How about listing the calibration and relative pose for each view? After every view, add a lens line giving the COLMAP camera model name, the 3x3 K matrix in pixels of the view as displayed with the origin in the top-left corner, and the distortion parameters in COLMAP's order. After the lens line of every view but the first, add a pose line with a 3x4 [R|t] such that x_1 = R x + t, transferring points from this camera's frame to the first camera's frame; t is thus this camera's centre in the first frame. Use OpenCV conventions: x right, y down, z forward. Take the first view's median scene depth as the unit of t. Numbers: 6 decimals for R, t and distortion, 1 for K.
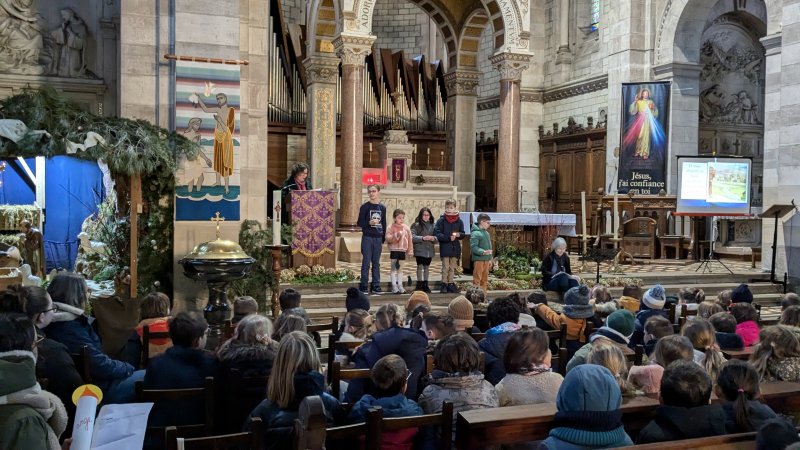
lens RADIAL K [[758.8, 0, 400.0], [0, 758.8, 225.0], [0, 0, 1]] dist [0.080471, -0.318616]
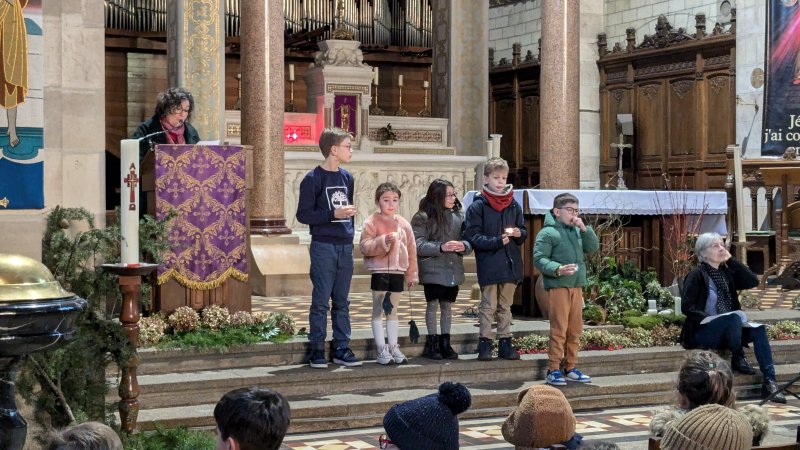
lens RADIAL K [[1249.2, 0, 398.3], [0, 1249.2, 206.7], [0, 0, 1]] dist [0.061033, -0.060746]
pose [[0.996958, -0.014435, 0.076591, -0.036199], [0.015607, 0.999770, -0.014721, 0.003580], [-0.076361, 0.015872, 0.996954, 0.154715]]
